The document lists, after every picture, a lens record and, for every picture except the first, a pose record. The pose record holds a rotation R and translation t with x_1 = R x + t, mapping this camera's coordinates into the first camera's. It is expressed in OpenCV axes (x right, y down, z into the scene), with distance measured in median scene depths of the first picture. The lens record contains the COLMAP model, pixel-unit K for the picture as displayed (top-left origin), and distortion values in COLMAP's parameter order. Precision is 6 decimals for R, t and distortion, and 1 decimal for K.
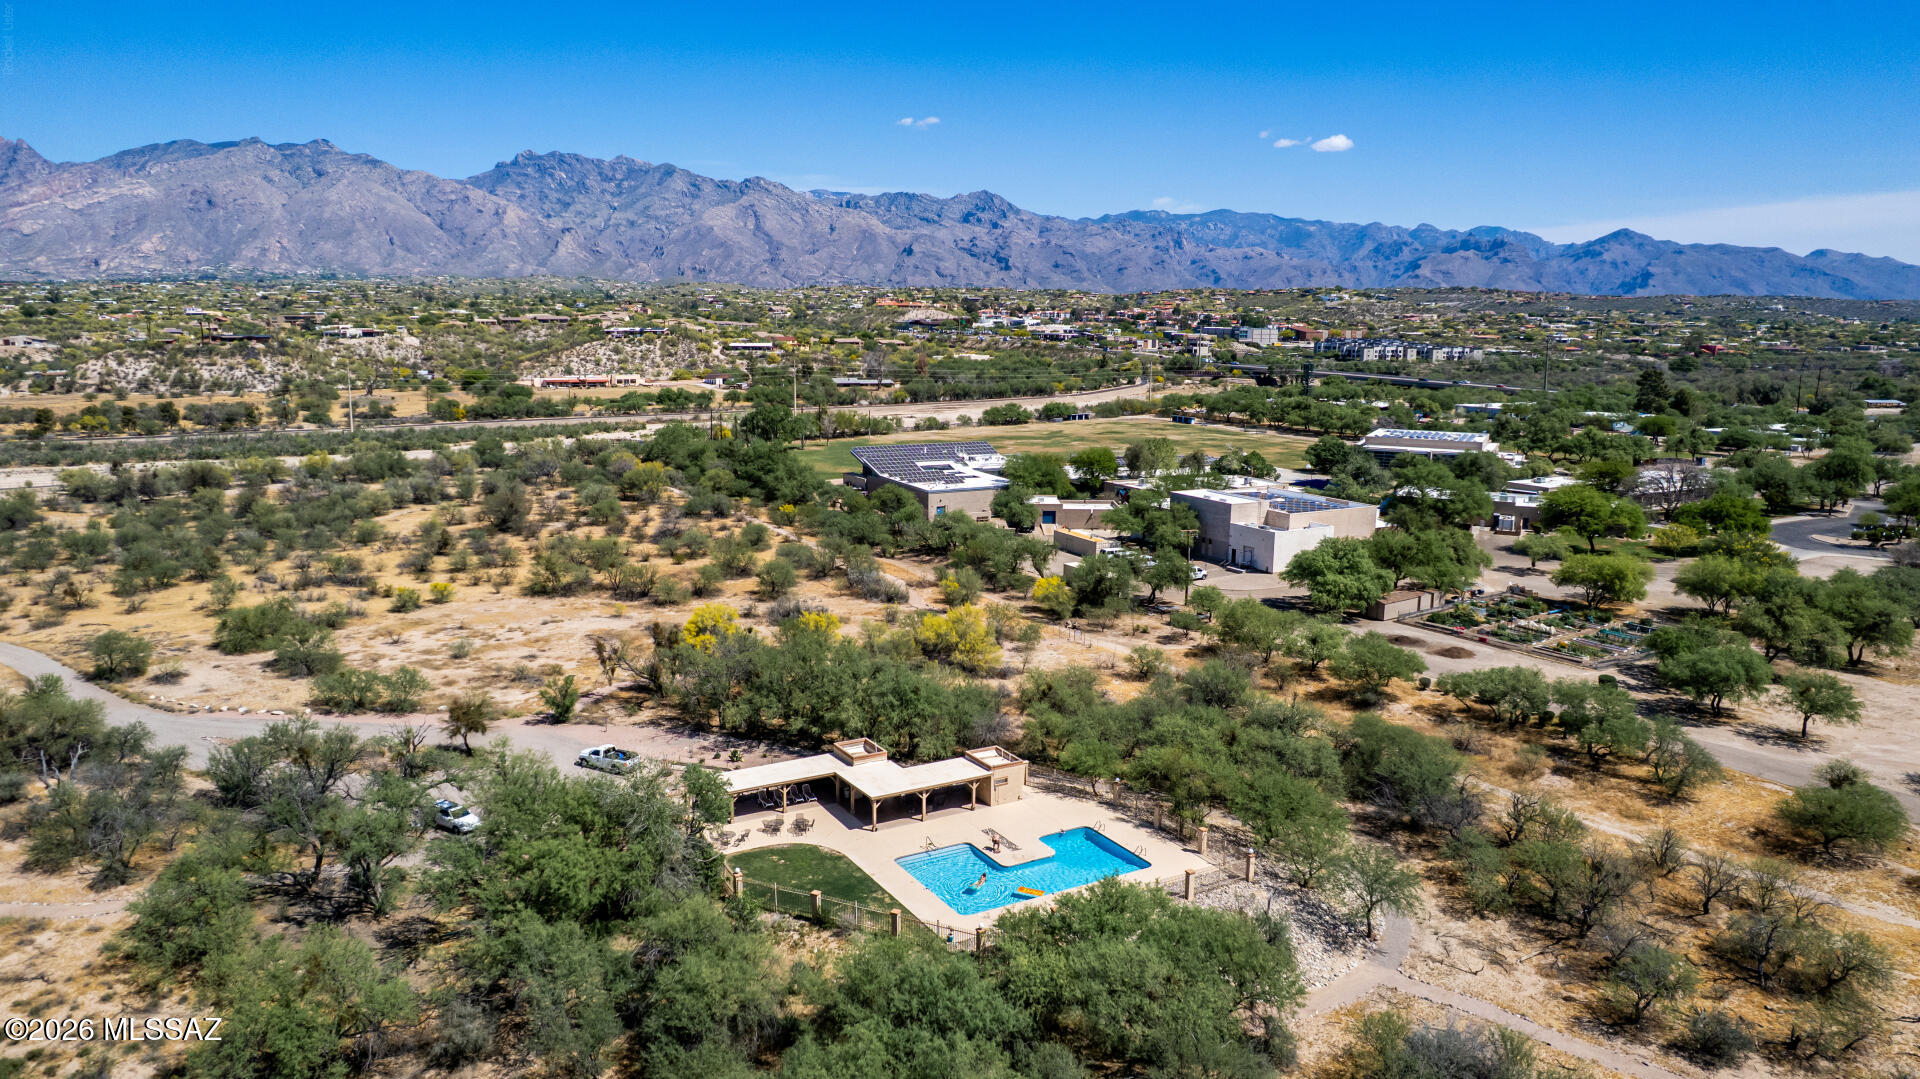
lens RADIAL K [[1262.1, 0, 954.0], [0, 1262.1, 528.4], [0, 0, 1]] dist [-0.075360, 0.075379]
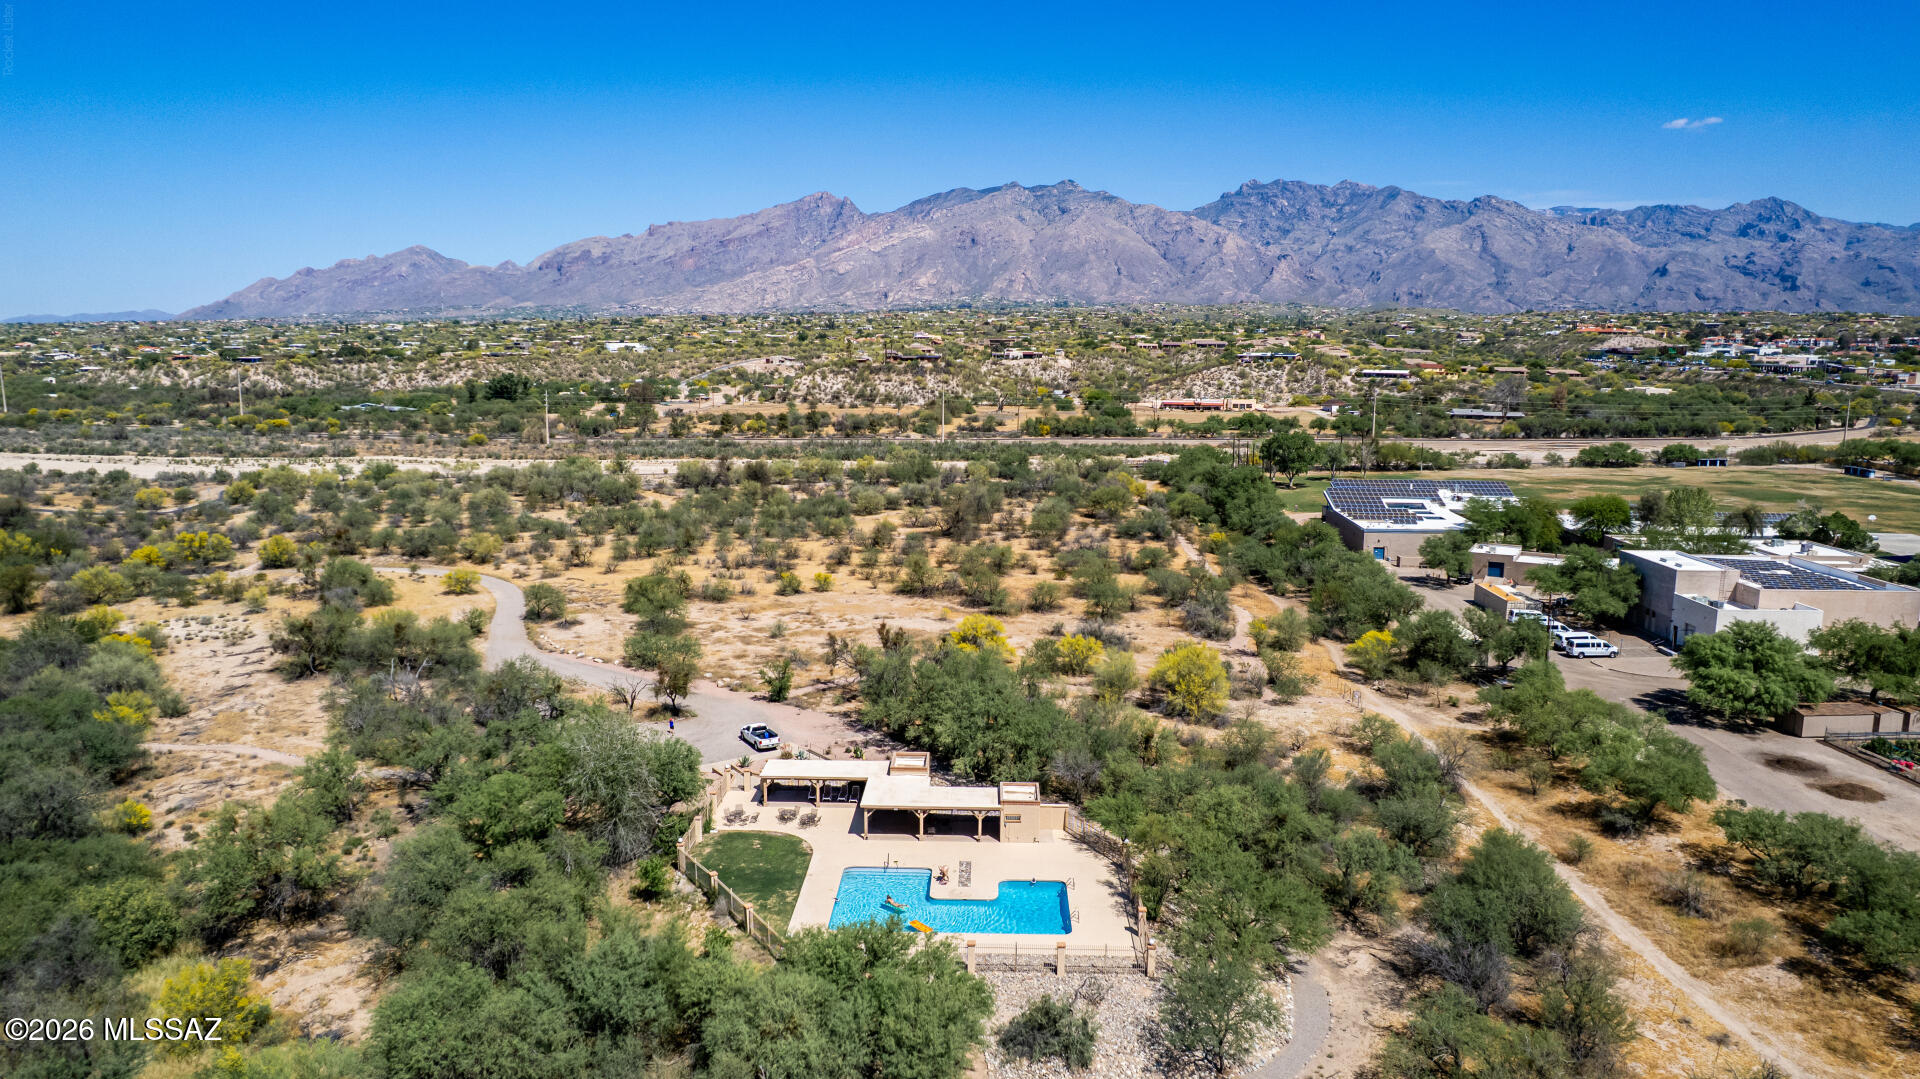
lens RADIAL K [[1270.3, 0, 955.8], [0, 1270.3, 531.8], [0, 0, 1]] dist [-0.070134, 0.064208]
pose [[0.854355, 0.075499, -0.514177, 0.061217], [-0.085185, 0.996354, 0.004757, -0.002138], [0.512661, 0.039736, 0.857671, 0.018583]]
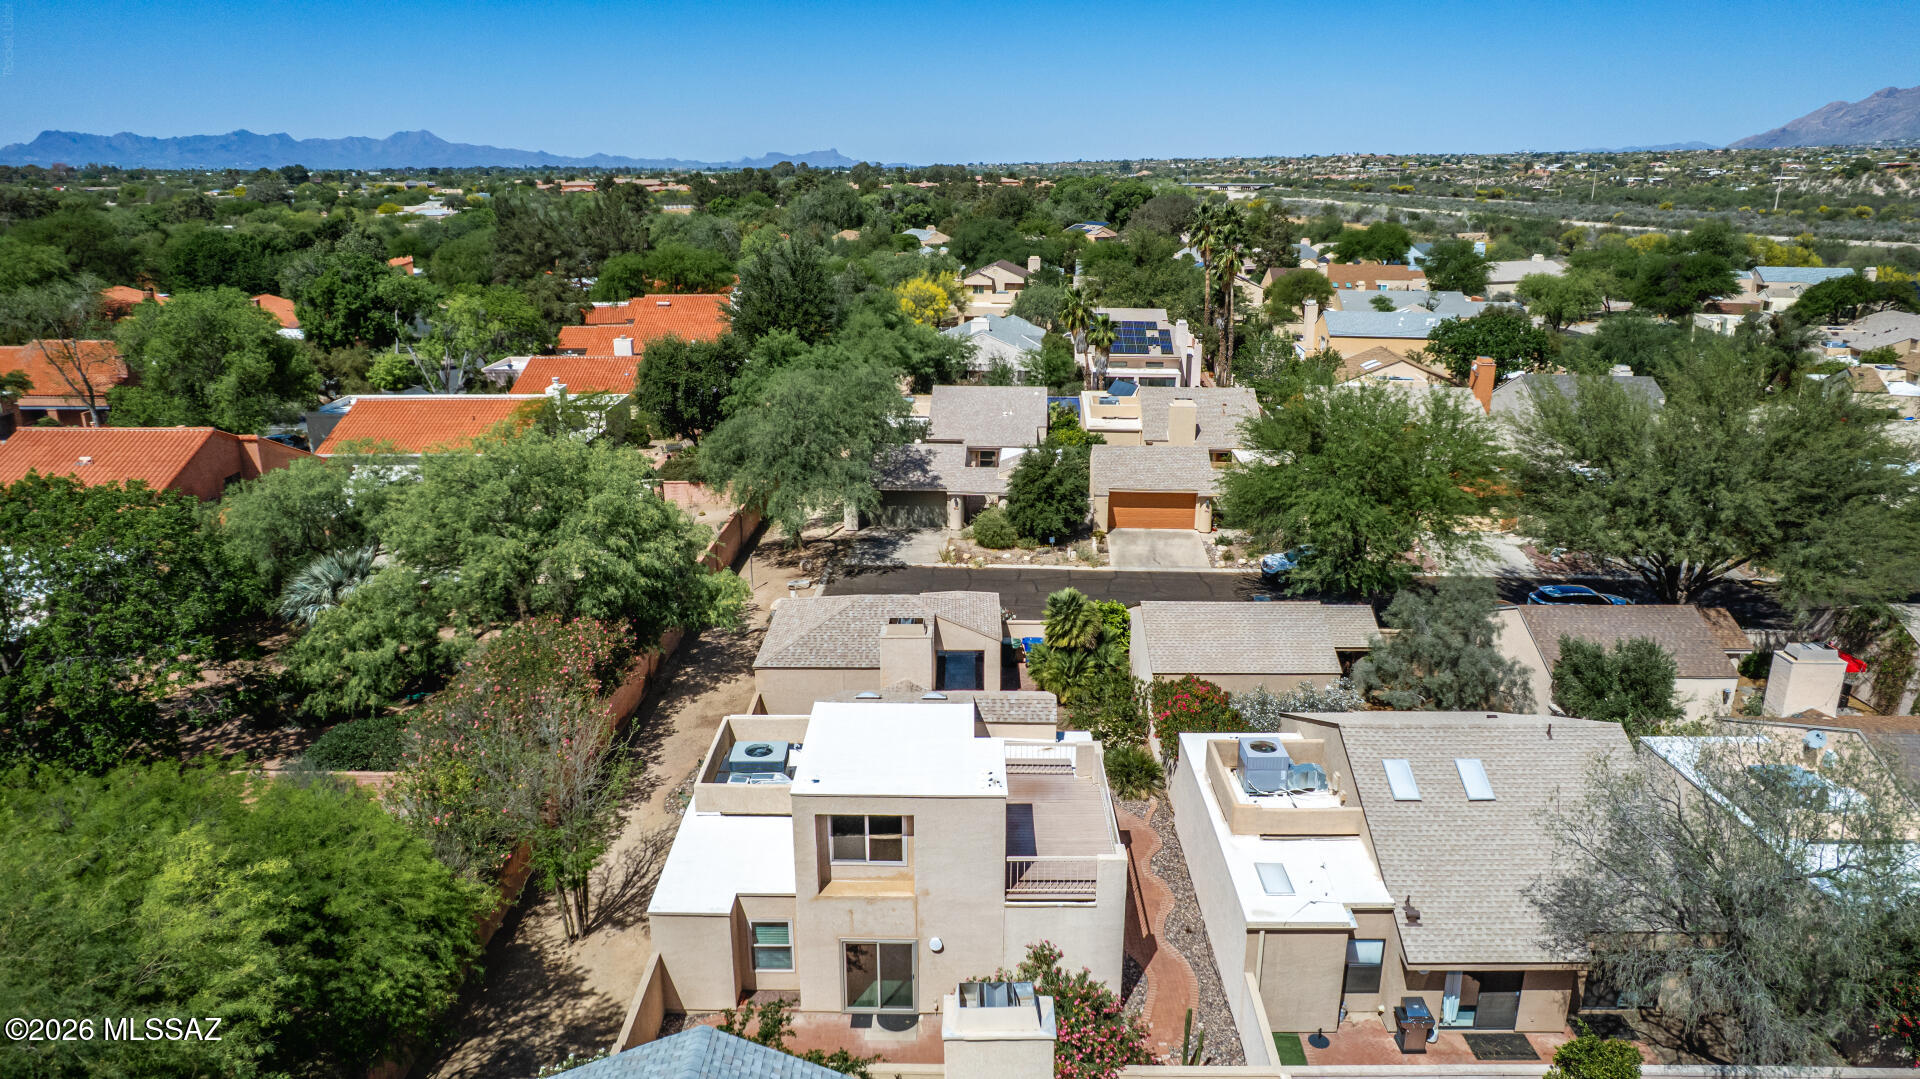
lens RADIAL K [[1229.8, 0, 957.3], [0, 1229.8, 530.4], [0, 0, 1]] dist [-0.074531, 0.072034]
pose [[-0.067155, 0.280778, -0.957420, -0.039155], [-0.170141, 0.942309, 0.288280, 0.038488], [0.983129, 0.182255, -0.015509, -0.084919]]
